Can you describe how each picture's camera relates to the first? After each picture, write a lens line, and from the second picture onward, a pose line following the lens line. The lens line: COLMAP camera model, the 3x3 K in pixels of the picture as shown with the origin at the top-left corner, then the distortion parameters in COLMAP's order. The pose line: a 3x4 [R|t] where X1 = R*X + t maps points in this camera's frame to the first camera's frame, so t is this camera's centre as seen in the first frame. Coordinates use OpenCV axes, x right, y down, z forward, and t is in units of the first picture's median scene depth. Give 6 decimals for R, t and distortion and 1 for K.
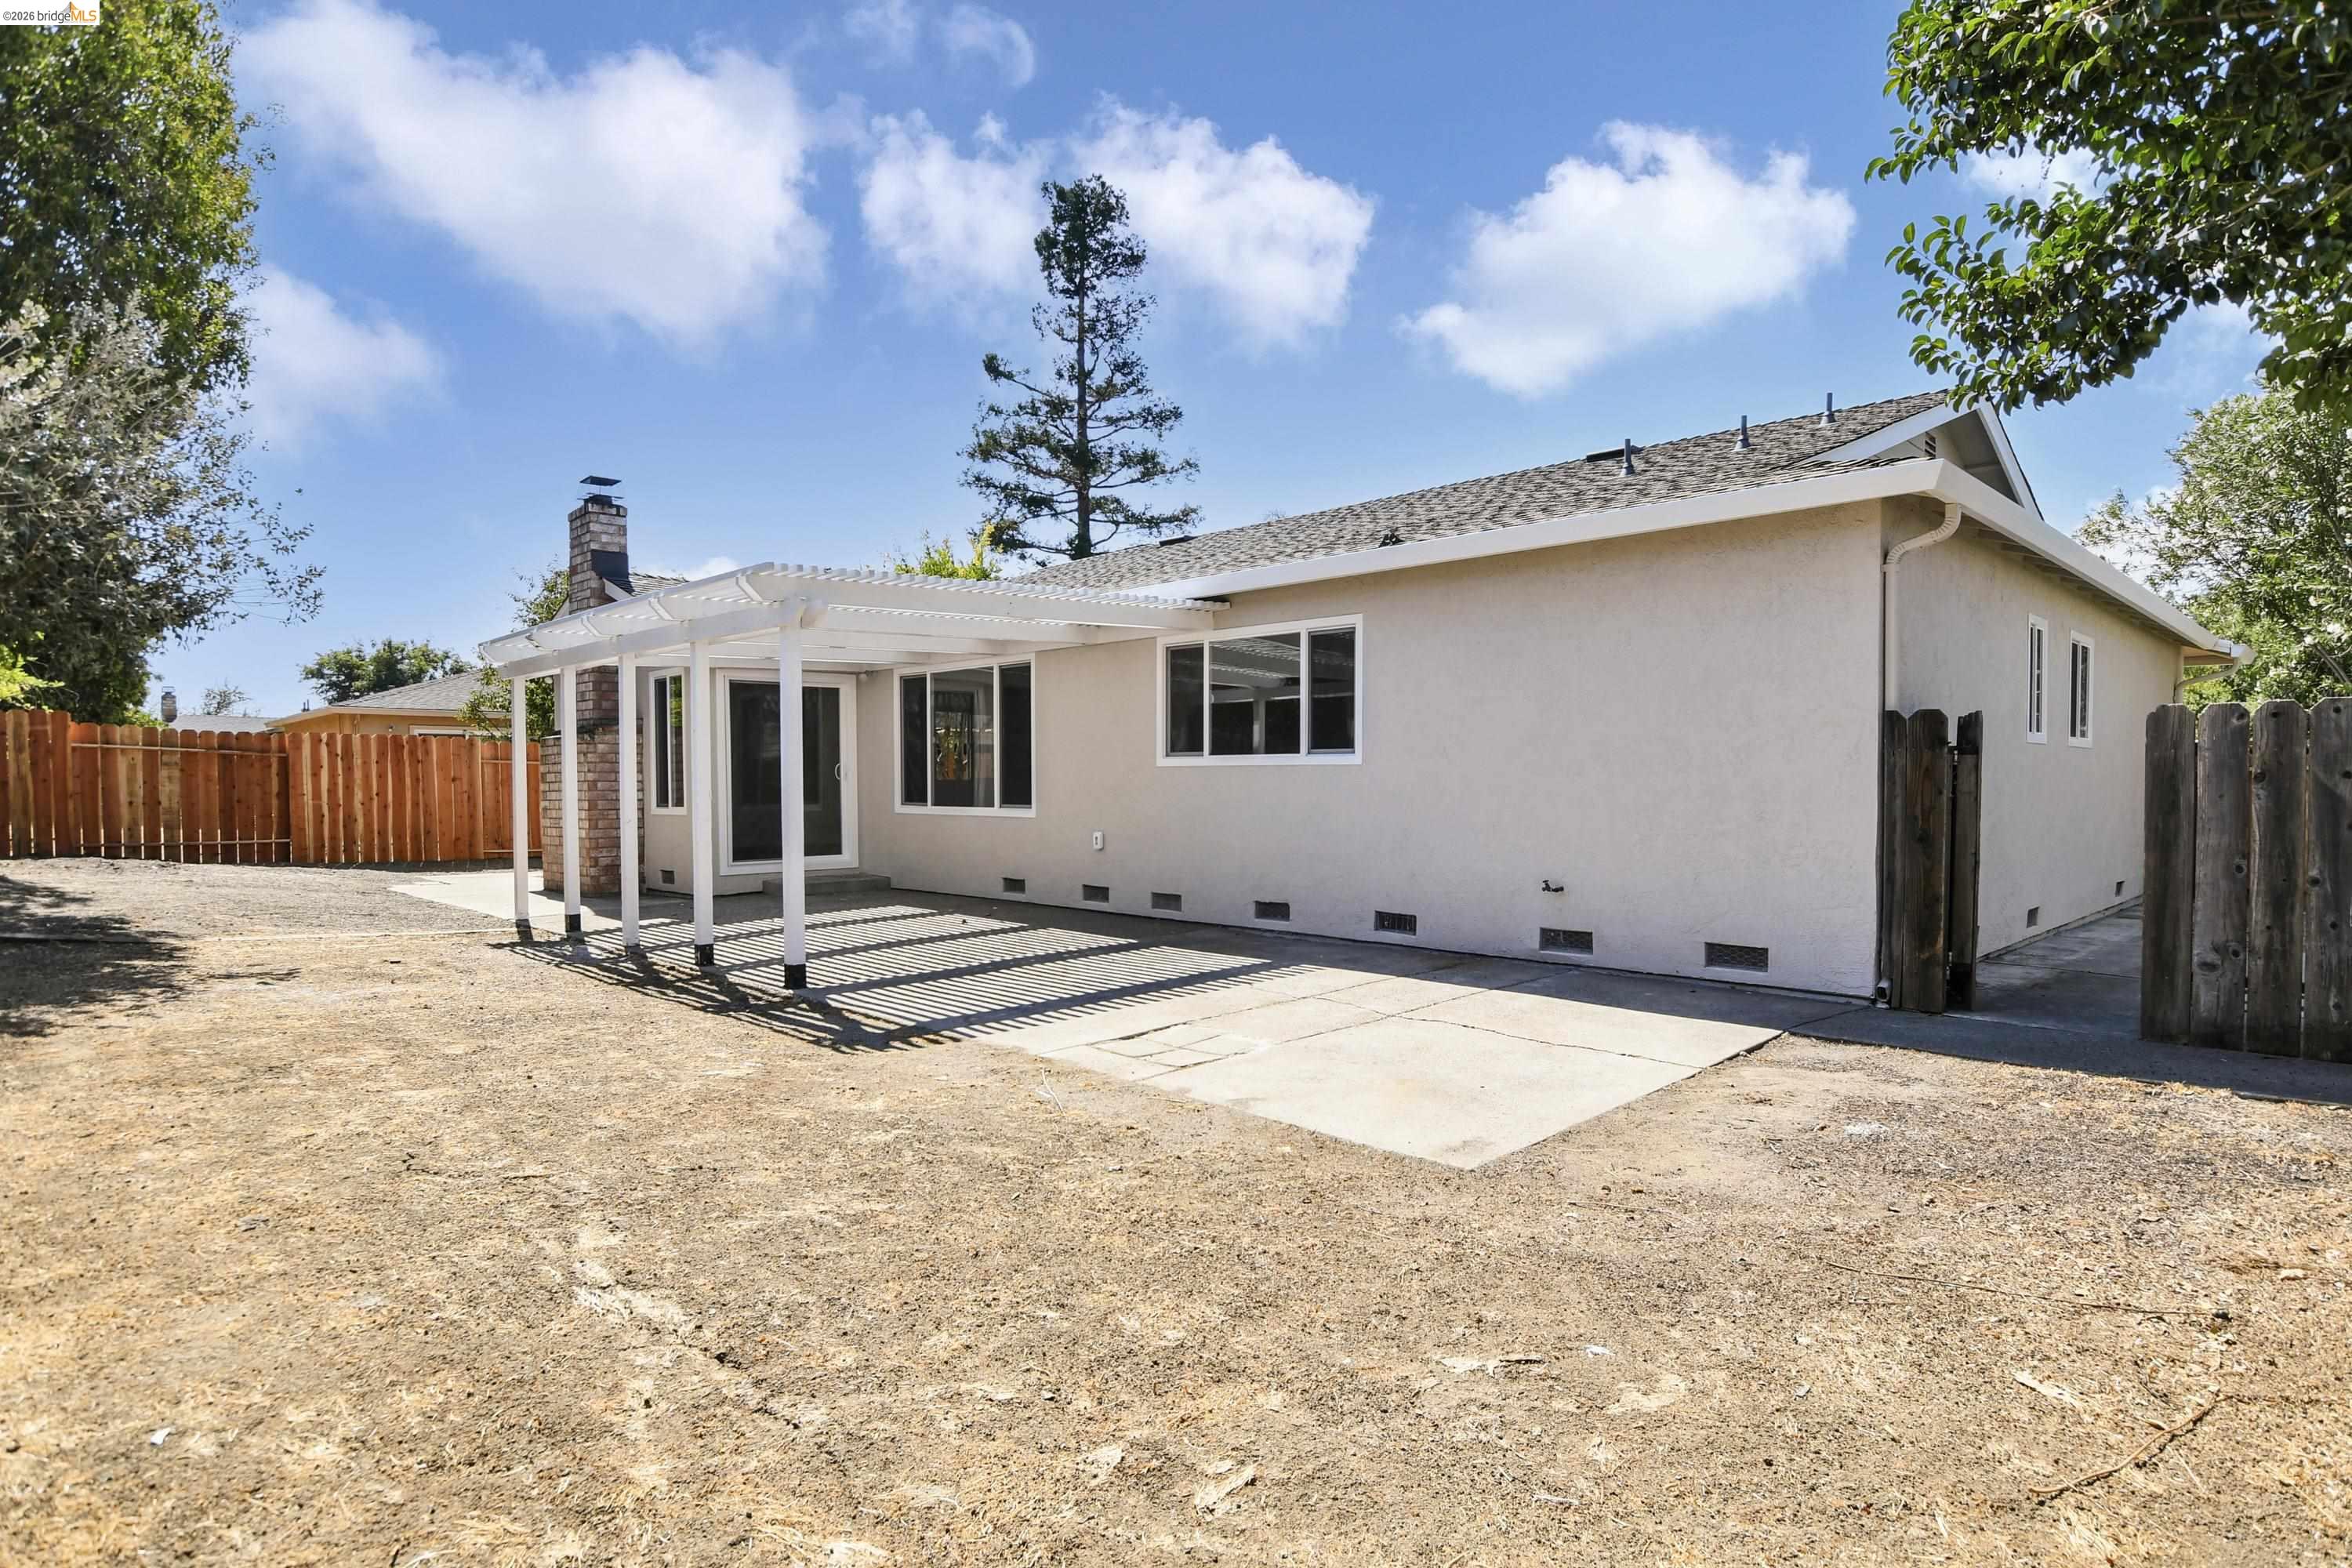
lens RADIAL K [[1282.9, 0, 1199.6], [0, 1282.9, 803.9], [0, 0, 1]] dist [-0.017875, 0.001152]
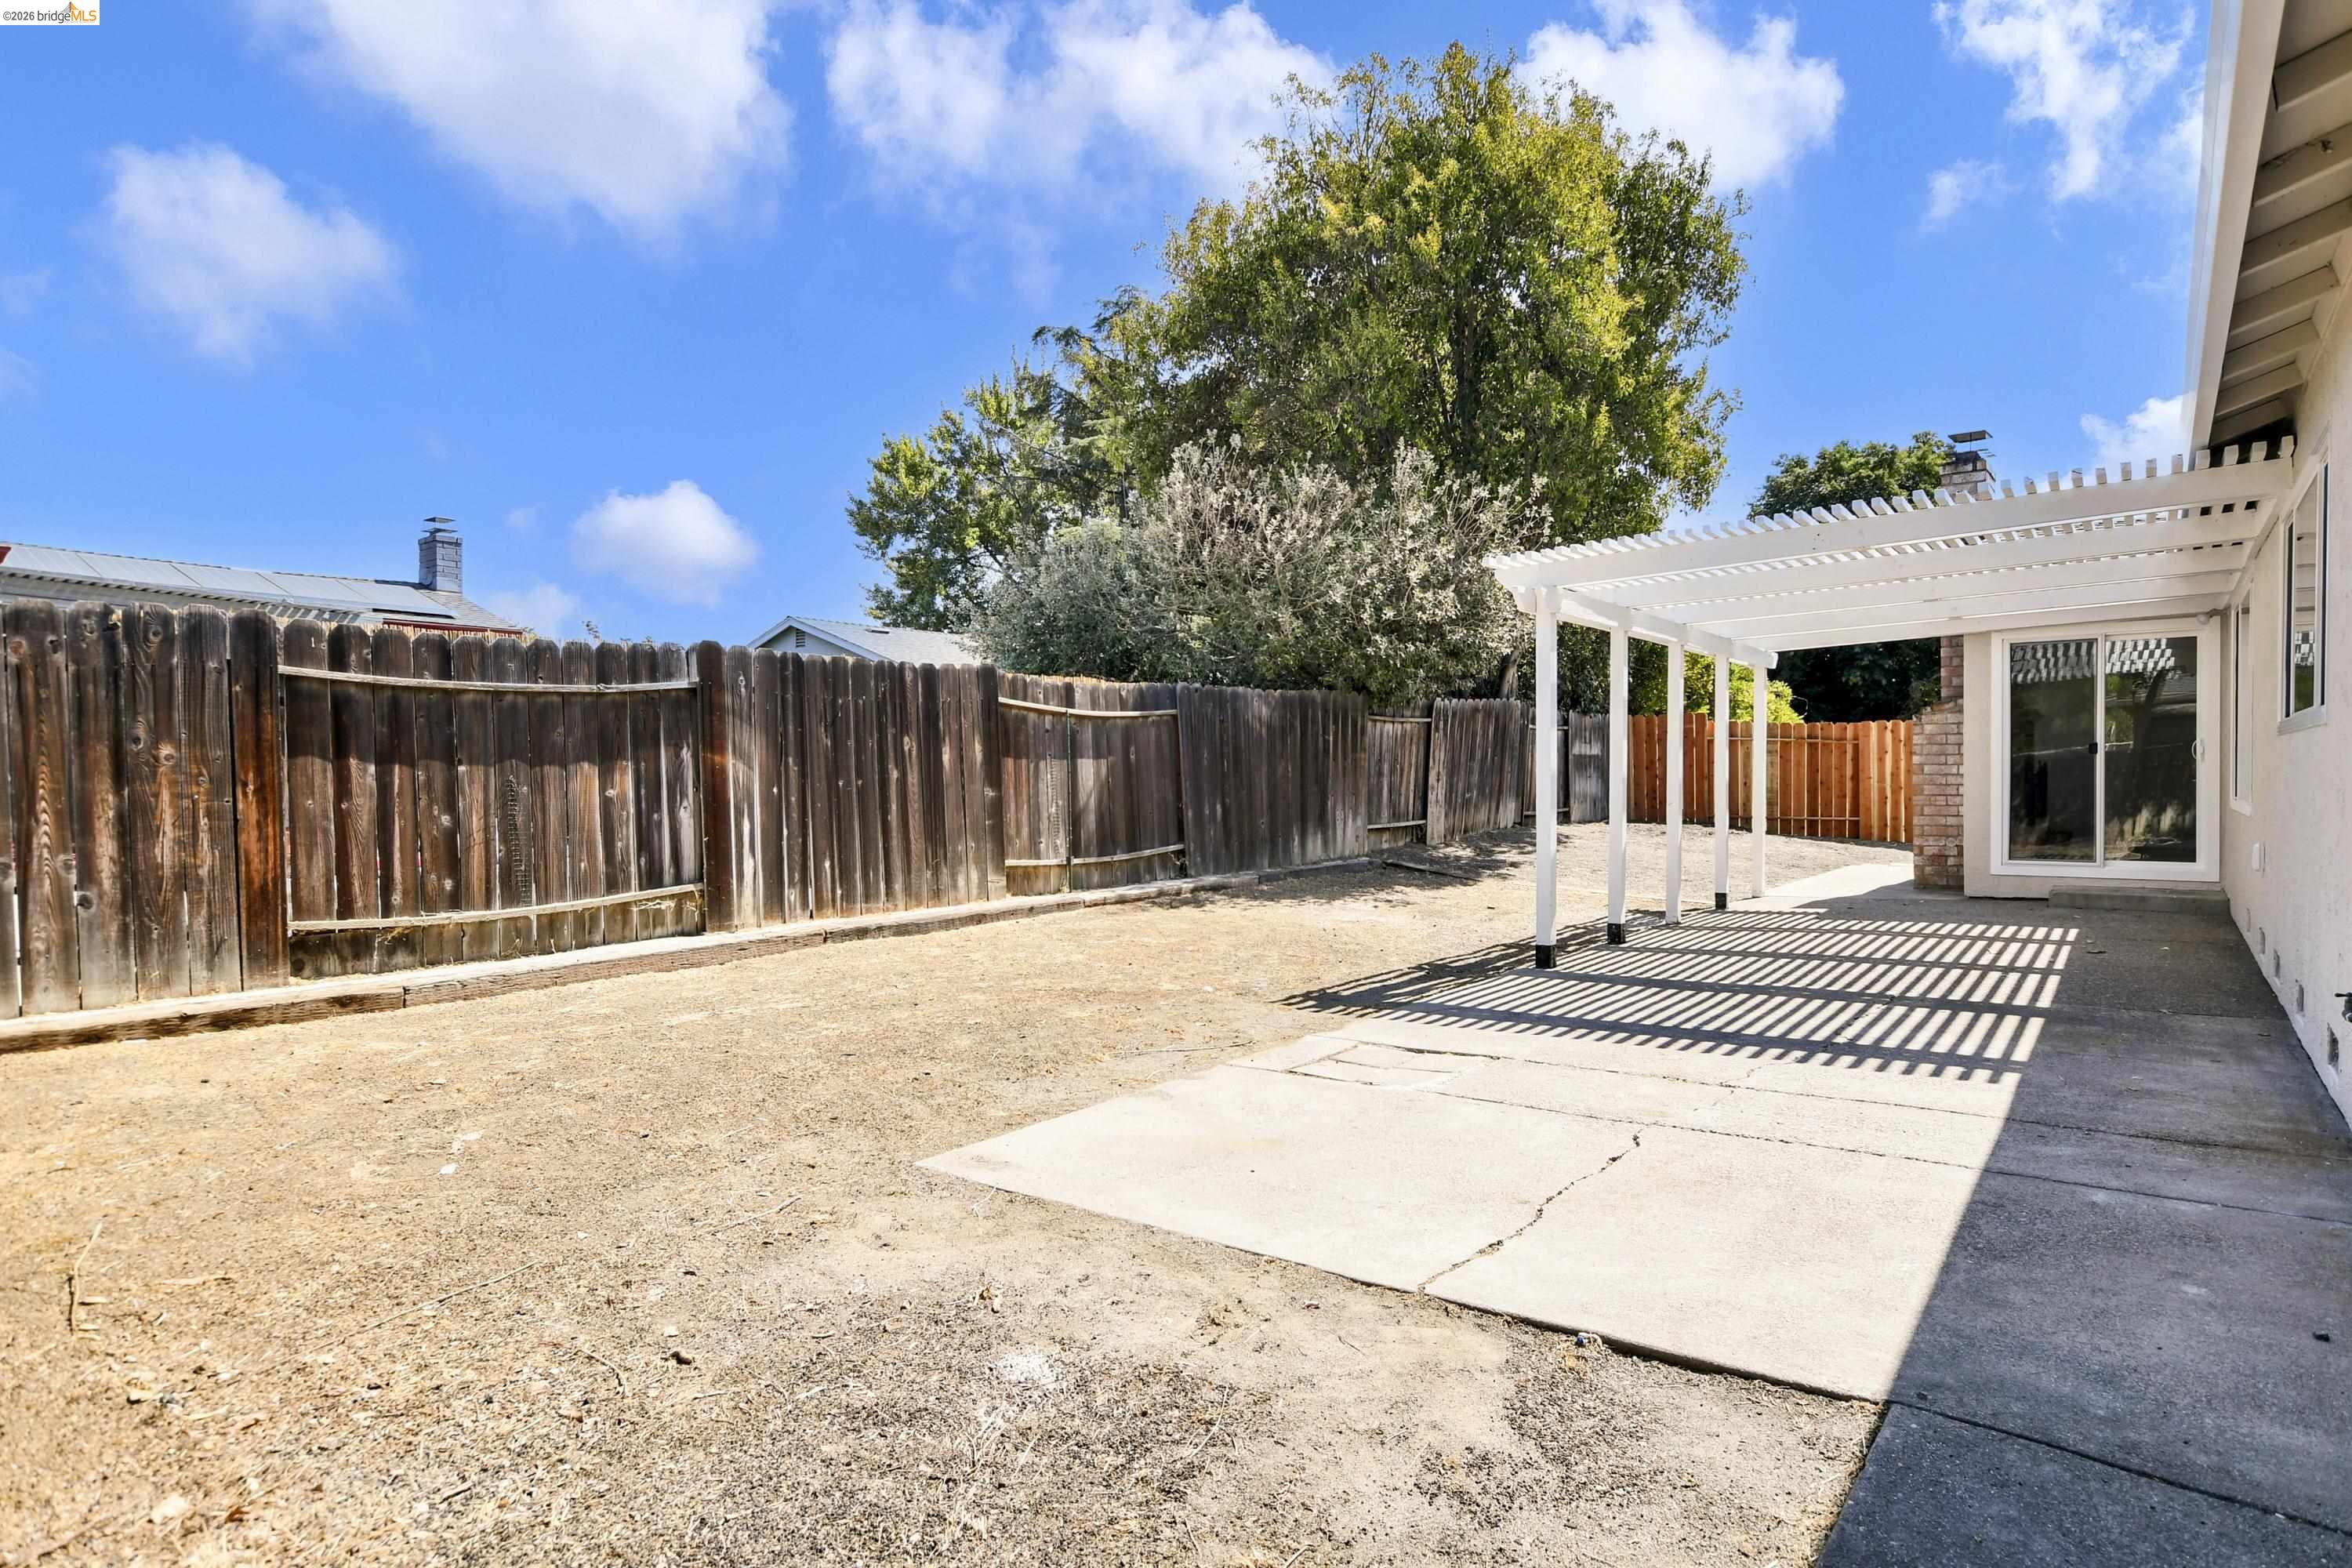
lens RADIAL K [[1282.9, 0, 1199.6], [0, 1282.9, 803.9], [0, 0, 1]] dist [-0.017875, 0.001152]
pose [[0.104048, 0.024046, -0.994282, 0.862965], [-0.011094, 0.999674, 0.023015, -0.009450], [0.994510, 0.008635, 0.104281, 0.801644]]
